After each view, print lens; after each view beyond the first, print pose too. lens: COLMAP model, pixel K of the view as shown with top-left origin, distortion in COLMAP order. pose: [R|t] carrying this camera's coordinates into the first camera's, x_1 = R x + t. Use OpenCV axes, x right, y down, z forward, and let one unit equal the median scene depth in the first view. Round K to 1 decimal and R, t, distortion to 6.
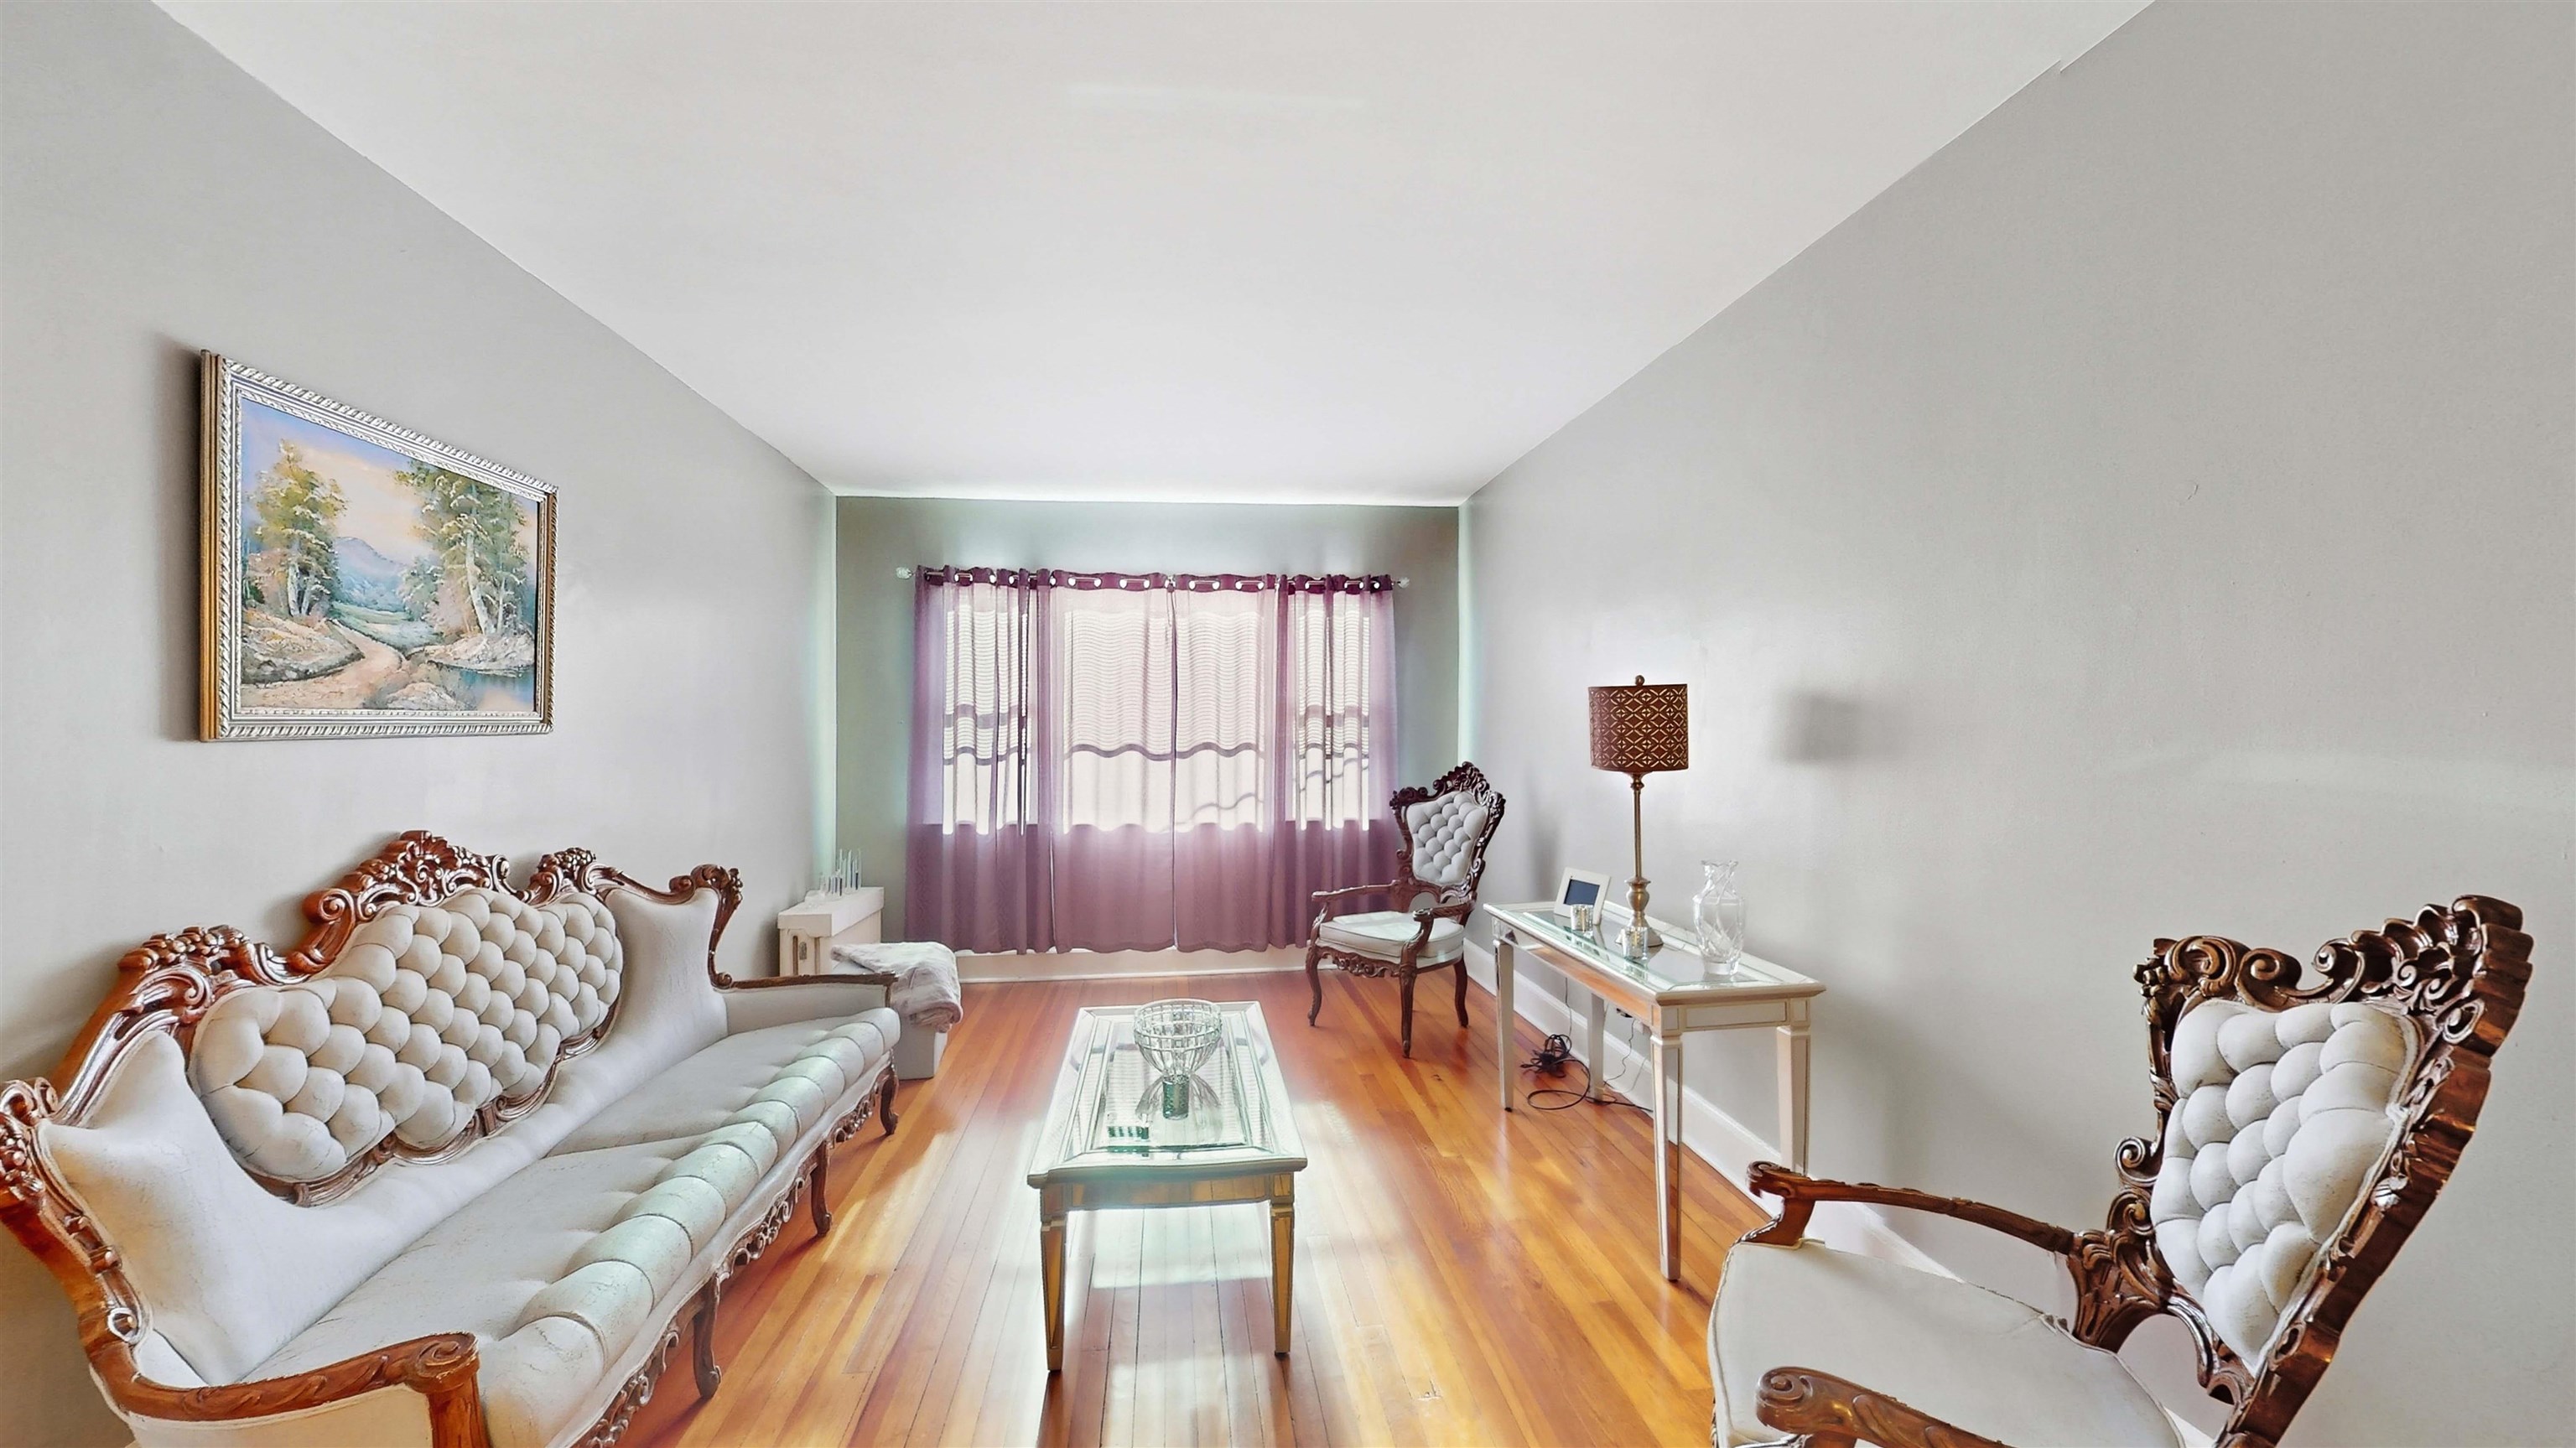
lens RADIAL K [[964.2, 0, 1289.5], [0, 964.2, 714.4], [0, 0, 1]] dist [0.002312, 0.000063]
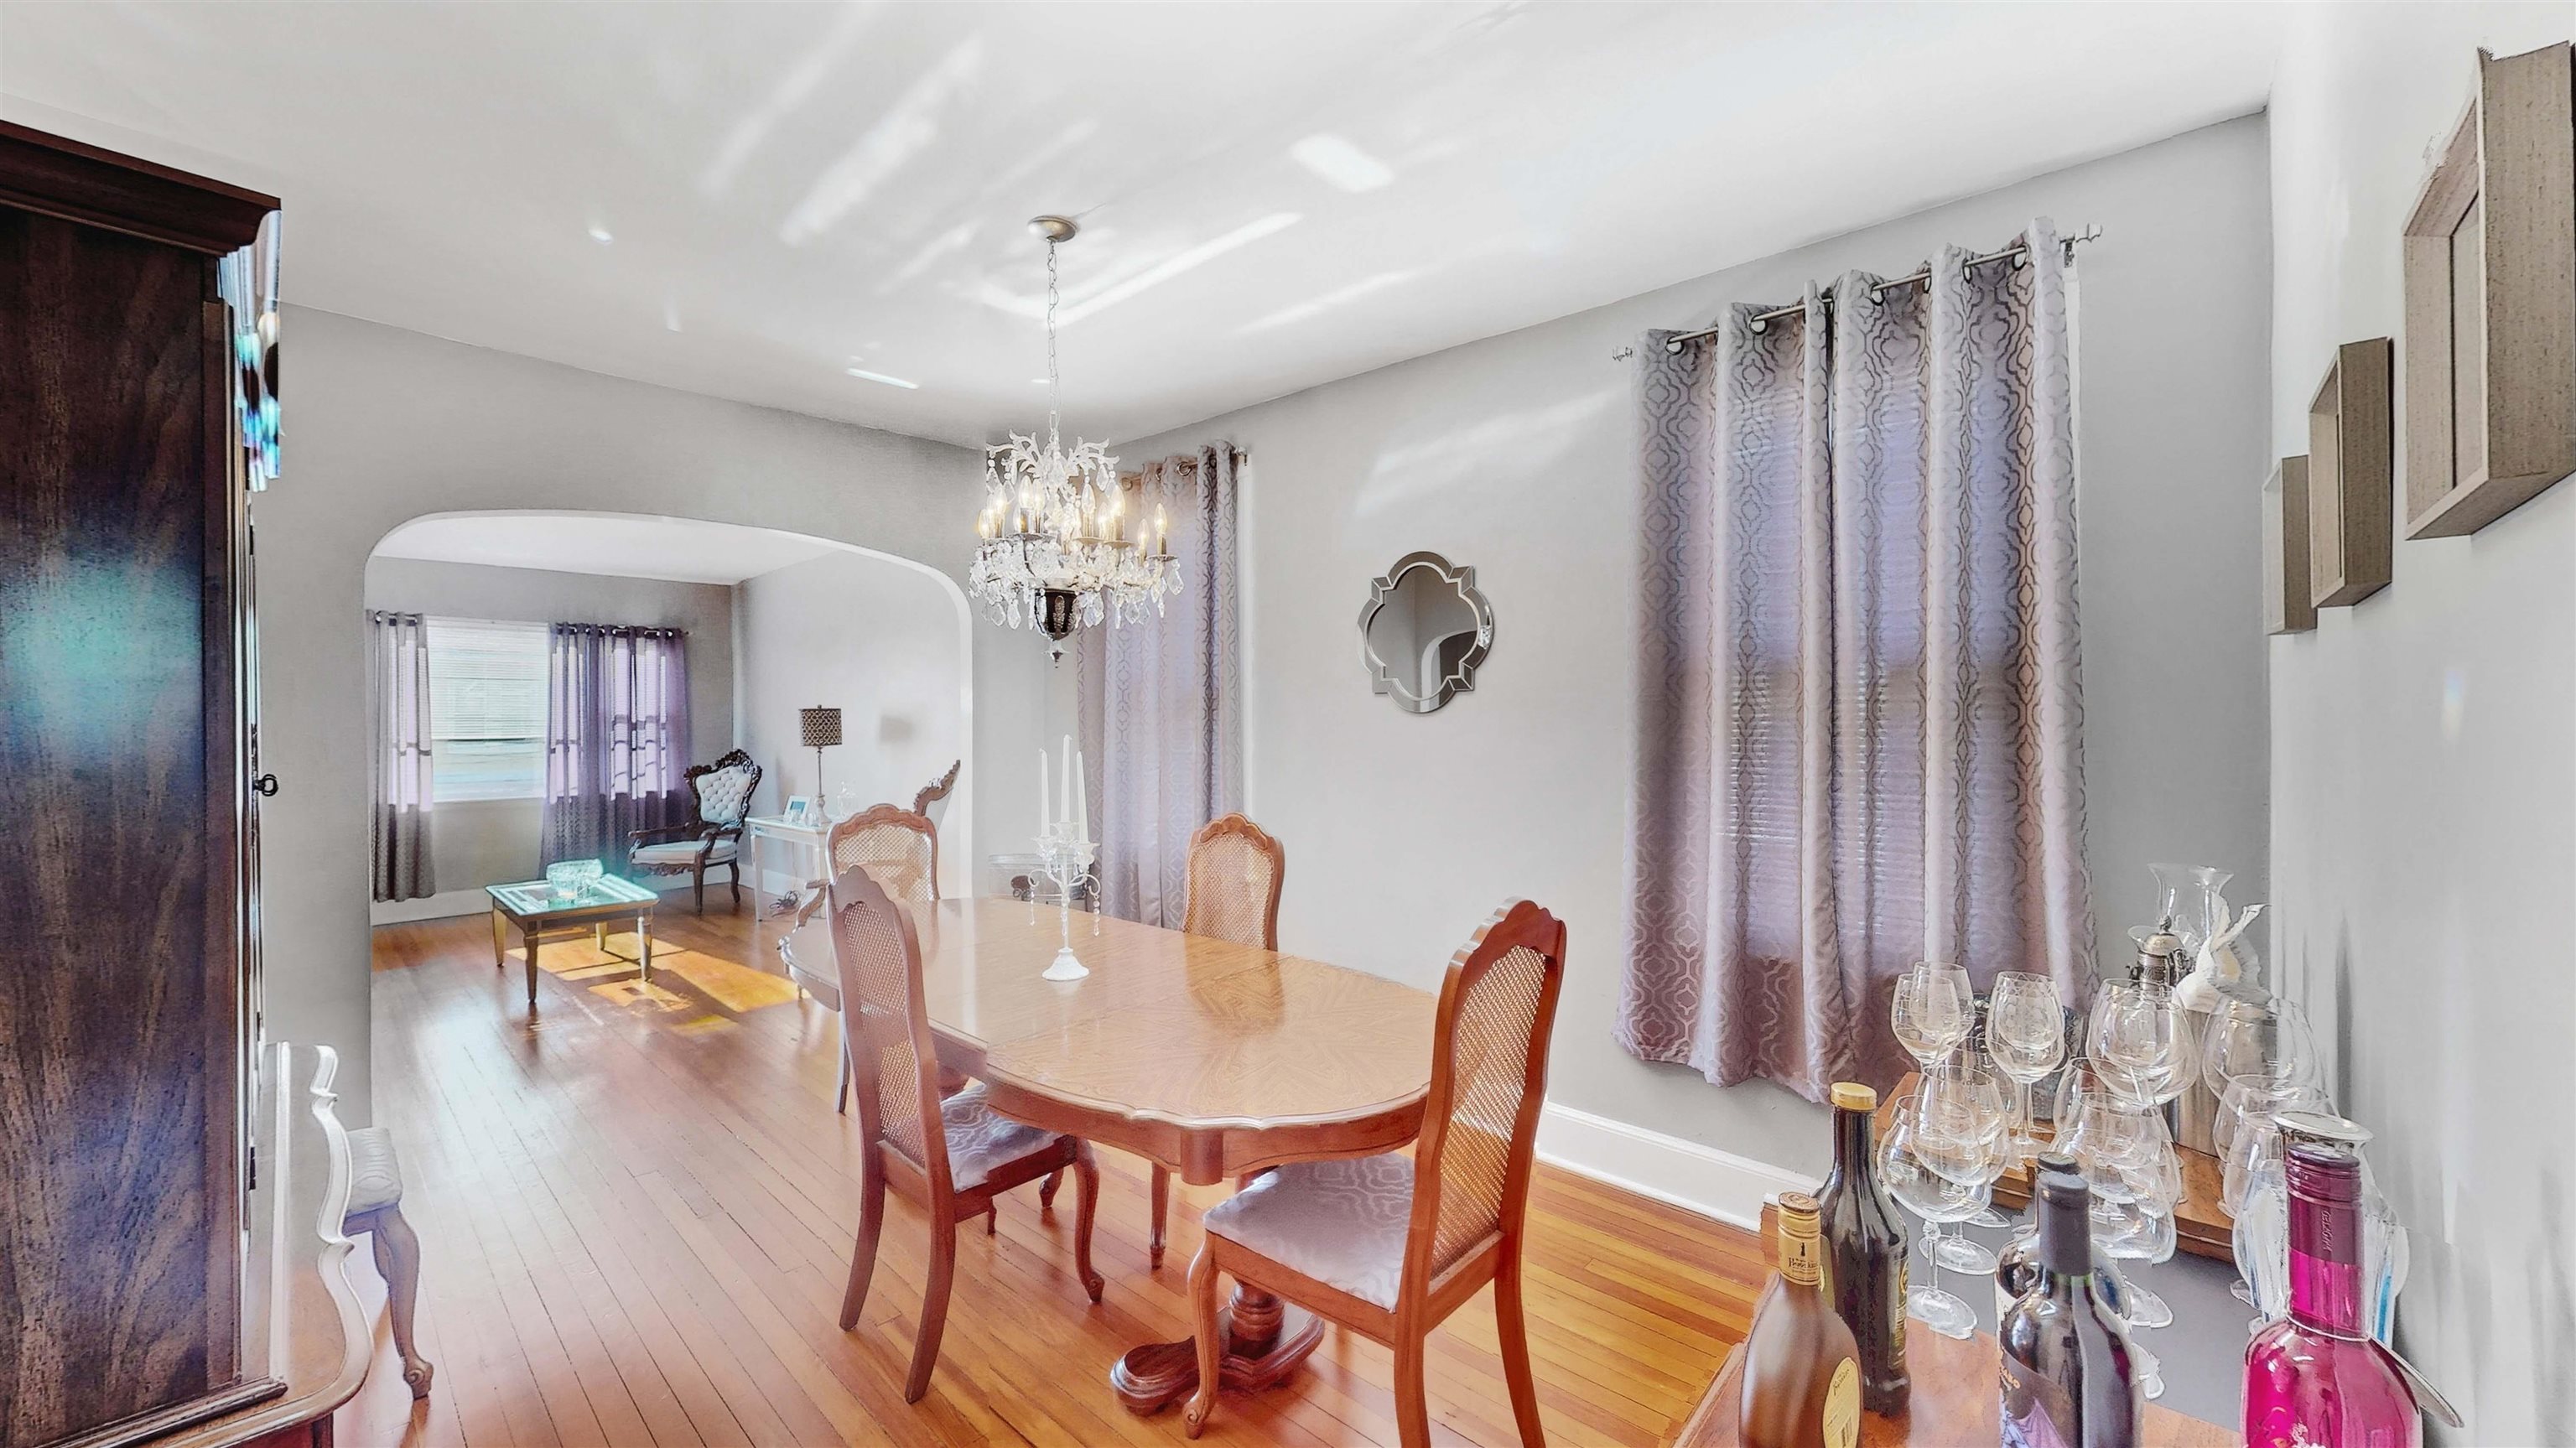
lens RADIAL K [[964.2, 0, 1295.2], [0, 964.2, 713.1], [0, 0, 1]] dist [0.002312, 0.000063]
pose [[0.768136, -0.005385, 0.640264, -0.146047], [0.006577, 0.999978, 0.000520, -0.007425], [-0.640253, 0.003812, 0.768155, -0.909375]]
